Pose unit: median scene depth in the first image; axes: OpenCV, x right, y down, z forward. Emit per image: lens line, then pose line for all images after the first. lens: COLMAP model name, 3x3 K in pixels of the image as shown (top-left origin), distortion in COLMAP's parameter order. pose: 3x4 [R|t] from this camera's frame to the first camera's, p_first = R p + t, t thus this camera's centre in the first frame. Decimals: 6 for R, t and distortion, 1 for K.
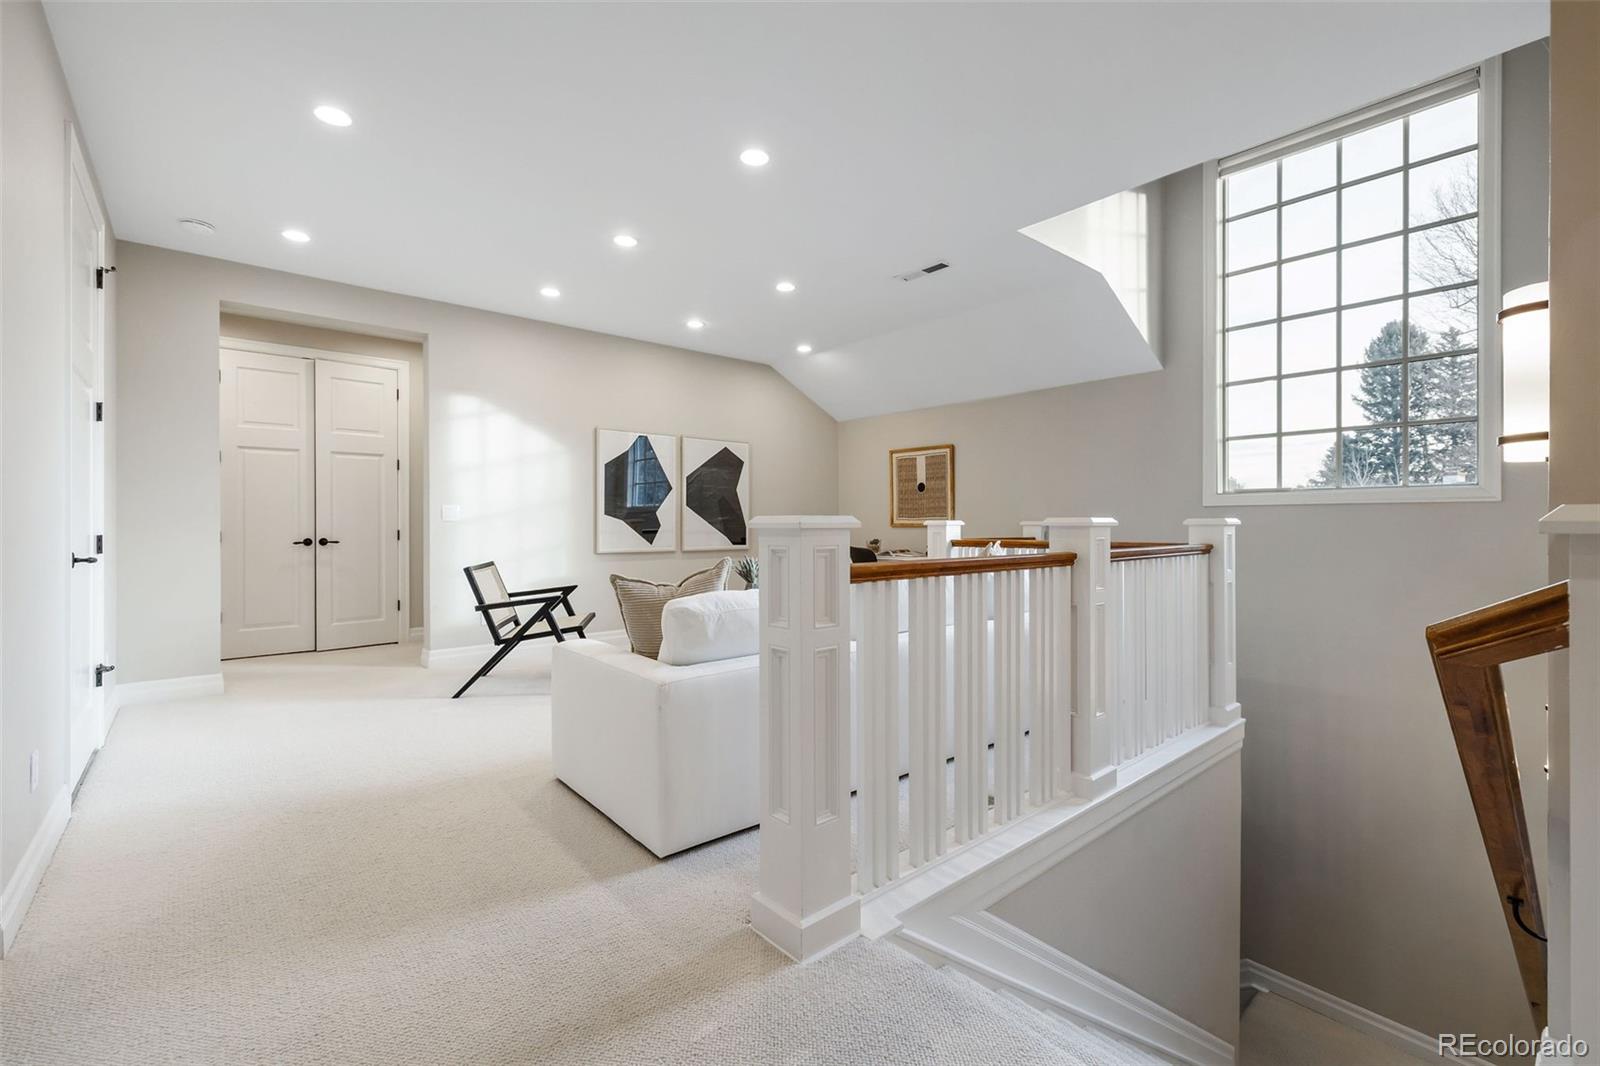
lens RADIAL K [[690.6, 0, 797.1], [0, 690.6, 533.5], [0, 0, 1]] dist [-0.001448, 0.000353]
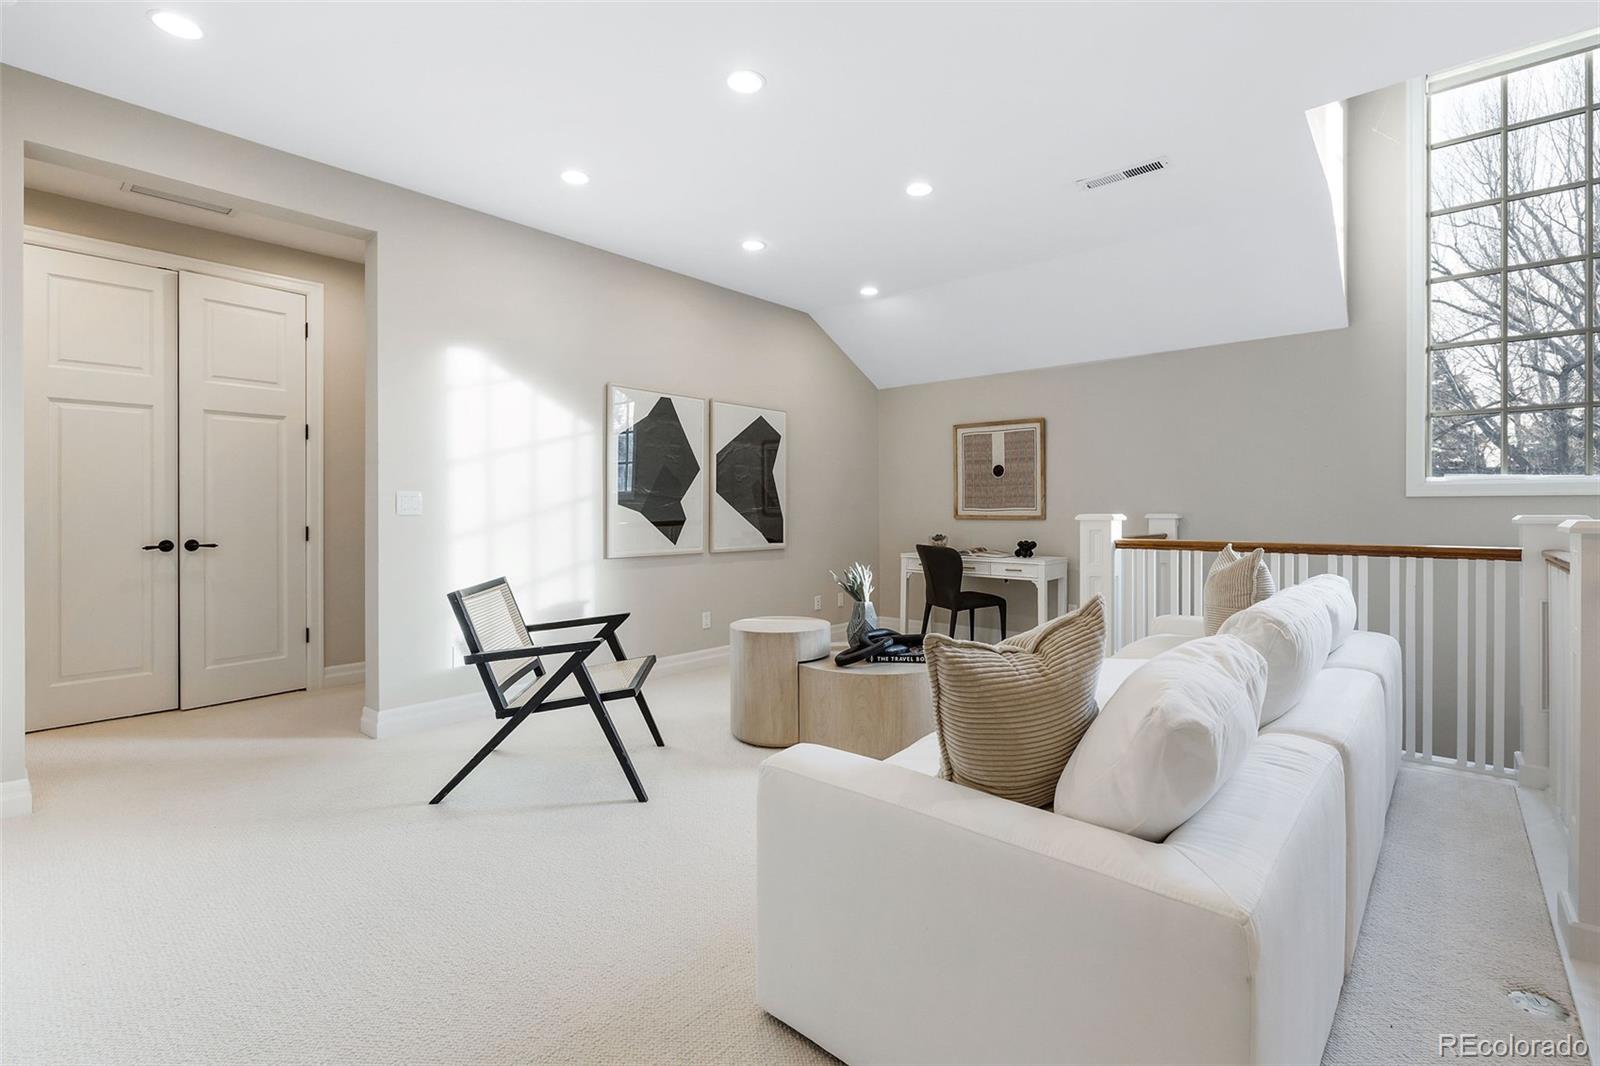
lens RADIAL K [[725.7, 0, 805.6], [0, 725.7, 518.8], [0, 0, 1]] dist [-0.017416, 0.002683]
pose [[0.989084, -0.001394, 0.147347, -0.183007], [0.001551, 0.999998, -0.000949, -0.010772], [-0.147345, 0.001167, 0.989084, 0.206215]]
